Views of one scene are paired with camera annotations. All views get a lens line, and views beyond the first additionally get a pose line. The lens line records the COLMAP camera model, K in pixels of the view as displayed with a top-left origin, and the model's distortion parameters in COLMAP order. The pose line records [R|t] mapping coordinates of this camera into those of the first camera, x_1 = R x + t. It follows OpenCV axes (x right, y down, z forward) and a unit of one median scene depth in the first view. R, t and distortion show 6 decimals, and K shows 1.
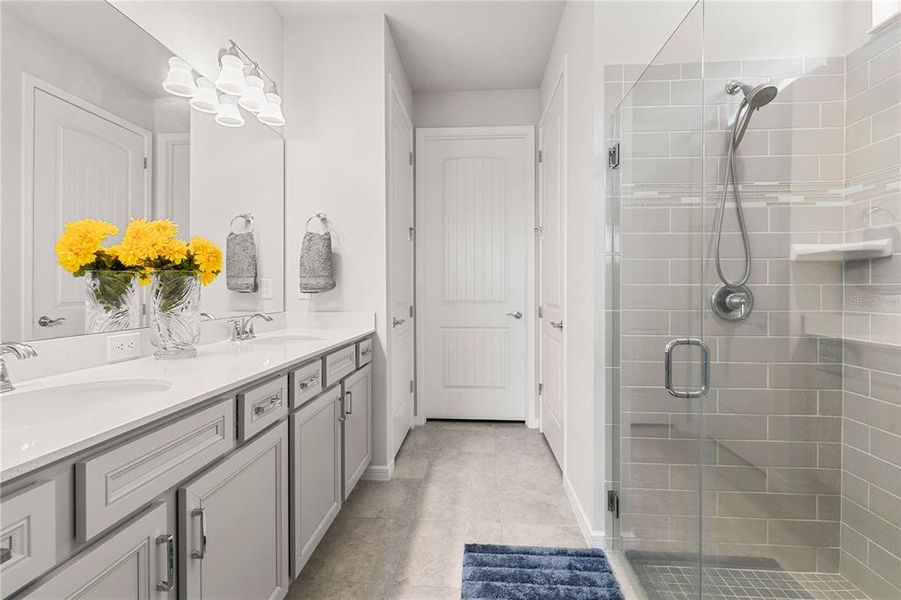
lens RADIAL K [[405.5, 0, 451.8], [0, 405.5, 294.7], [0, 0, 1]] dist [0.006333, 0.000269]
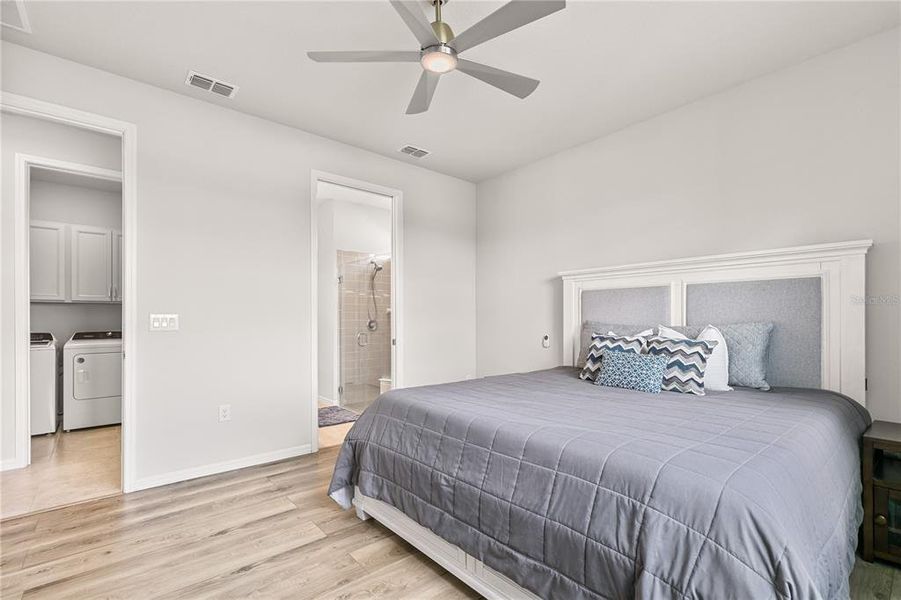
lens RADIAL K [[405.5, 0, 450.3], [0, 405.5, 304.4], [0, 0, 1]] dist [0.006333, 0.000269]
pose [[0.721073, 0.003371, 0.692851, -1.169386], [0.005138, 0.999935, -0.010213, -0.116448], [-0.692840, 0.010924, 0.721008, -1.864810]]
